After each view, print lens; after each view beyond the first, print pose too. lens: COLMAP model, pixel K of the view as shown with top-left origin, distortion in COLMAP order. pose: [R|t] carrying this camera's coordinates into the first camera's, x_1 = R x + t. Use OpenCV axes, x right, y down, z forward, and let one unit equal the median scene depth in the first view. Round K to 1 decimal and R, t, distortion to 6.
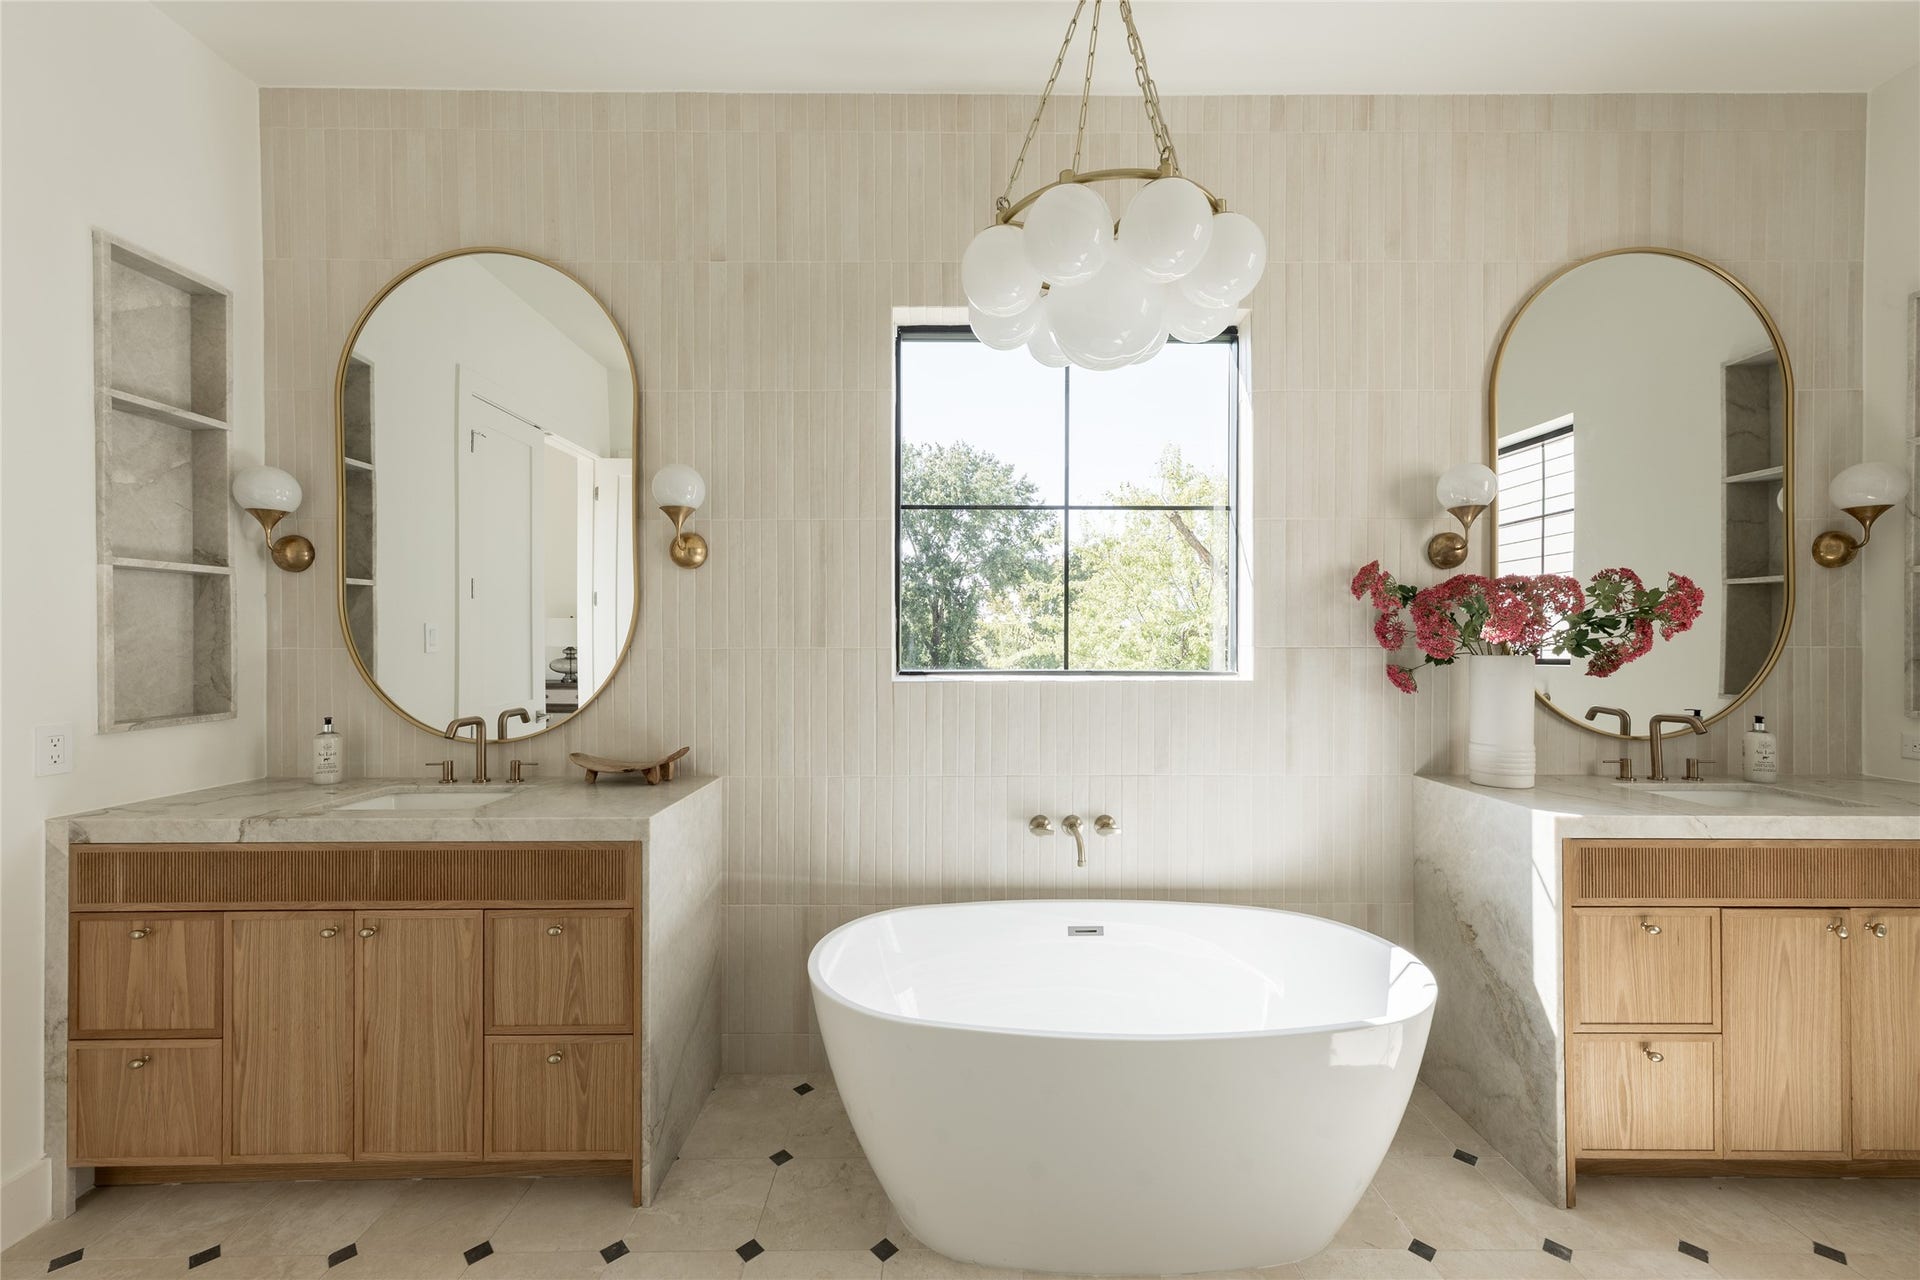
lens RADIAL K [[766.5, 0, 965.3], [0, 766.5, 639.8], [0, 0, 1]] dist [0.011825, 0.000657]
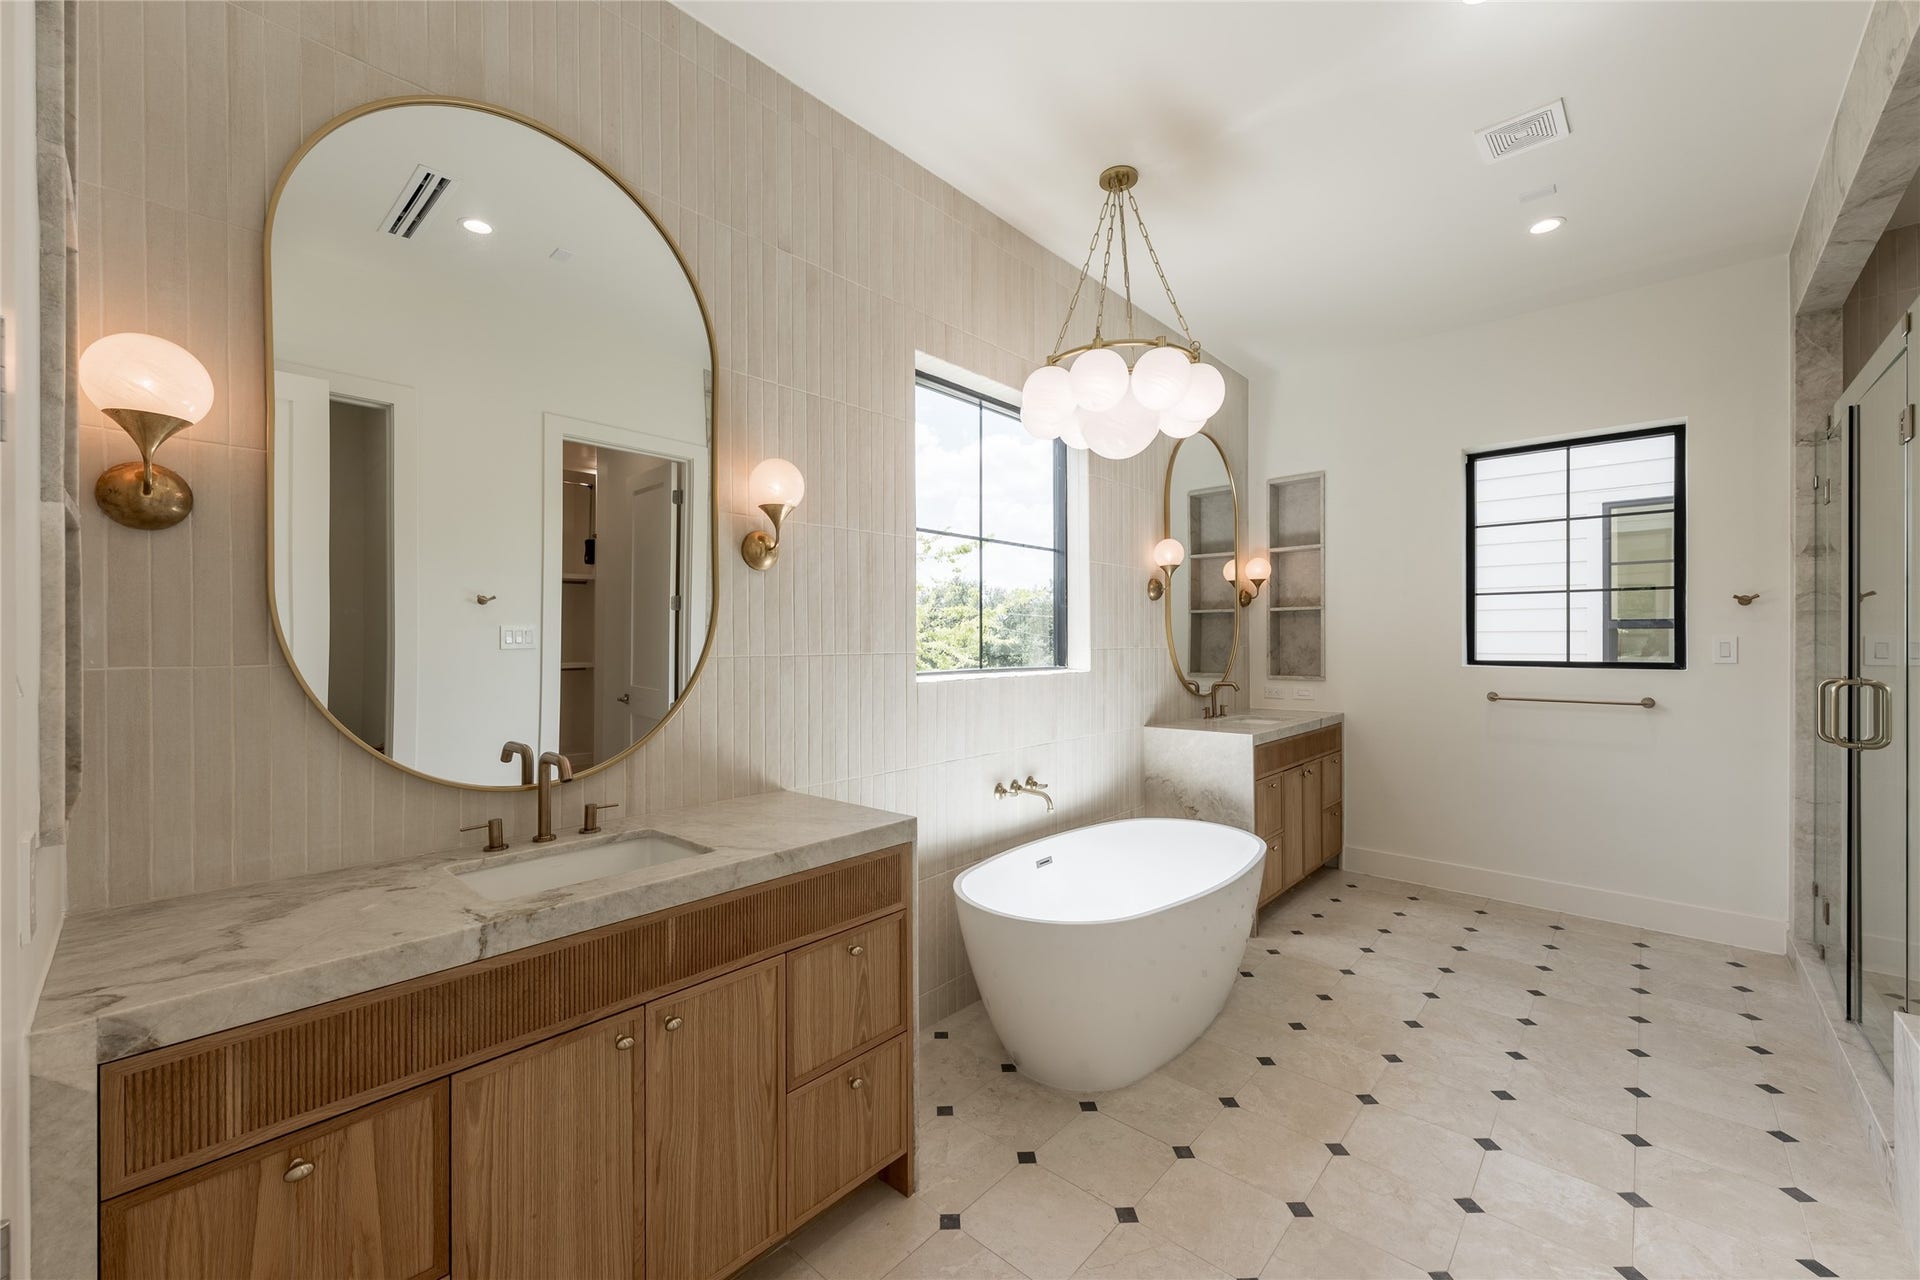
lens RADIAL K [[766.5, 0, 966.9], [0, 766.5, 633.5], [0, 0, 1]] dist [0.011825, 0.000657]
pose [[0.669612, 0.004780, 0.742696, -1.143566], [-0.000131, 0.999980, -0.006318, -0.012894], [-0.742711, 0.004134, 0.669599, 0.249075]]
